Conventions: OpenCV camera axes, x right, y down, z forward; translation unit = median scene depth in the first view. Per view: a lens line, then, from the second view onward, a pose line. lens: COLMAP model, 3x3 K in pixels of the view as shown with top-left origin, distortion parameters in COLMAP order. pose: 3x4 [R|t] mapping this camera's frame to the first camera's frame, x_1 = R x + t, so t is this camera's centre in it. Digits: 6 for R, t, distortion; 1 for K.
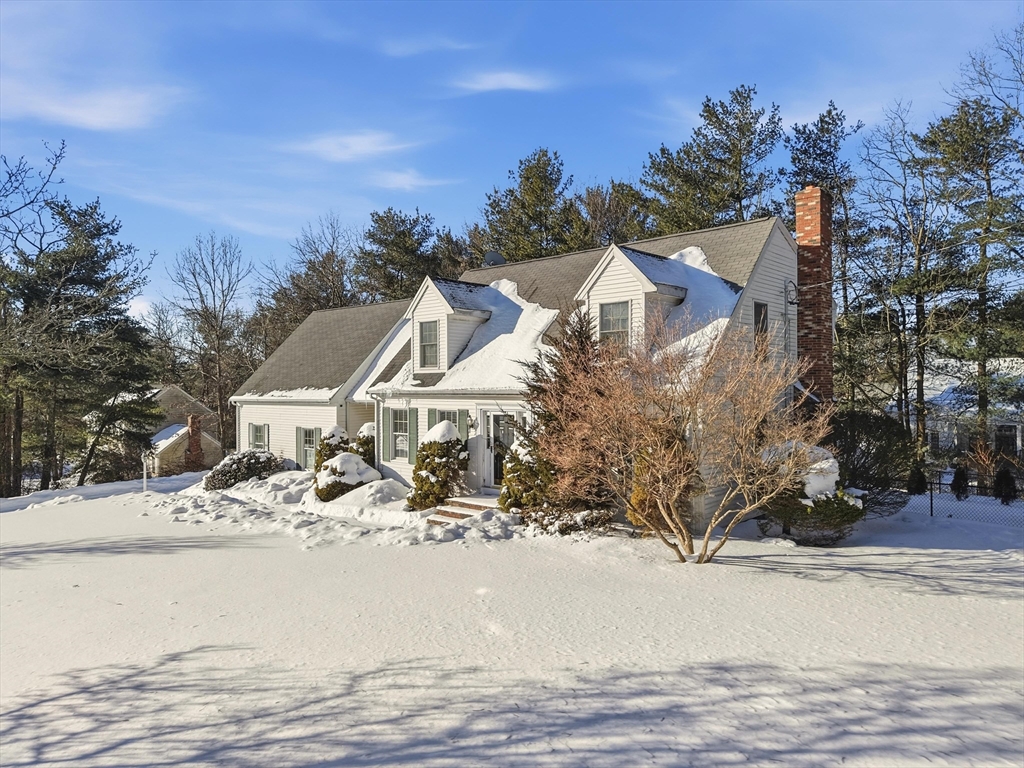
lens RADIAL K [[704.2, 0, 512.0], [0, 704.2, 384.0], [0, 0, 1]] dist [0.027562, -0.004079]
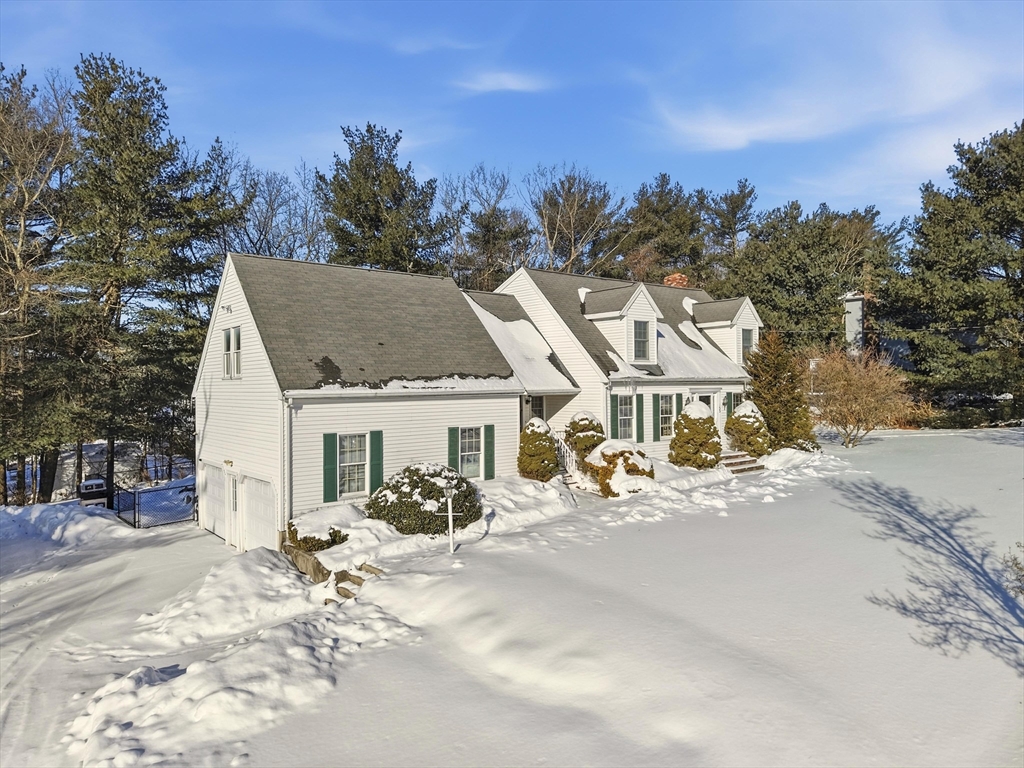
lens RADIAL K [[704.2, 0, 512.0], [0, 704.2, 384.0], [0, 0, 1]] dist [0.027562, -0.004079]
pose [[0.145733, 0.000042, 0.989324, -1.291407], [0.001752, 0.999998, -0.000300, 0.016951], [-0.989322, 0.001777, 0.145733, 1.014469]]
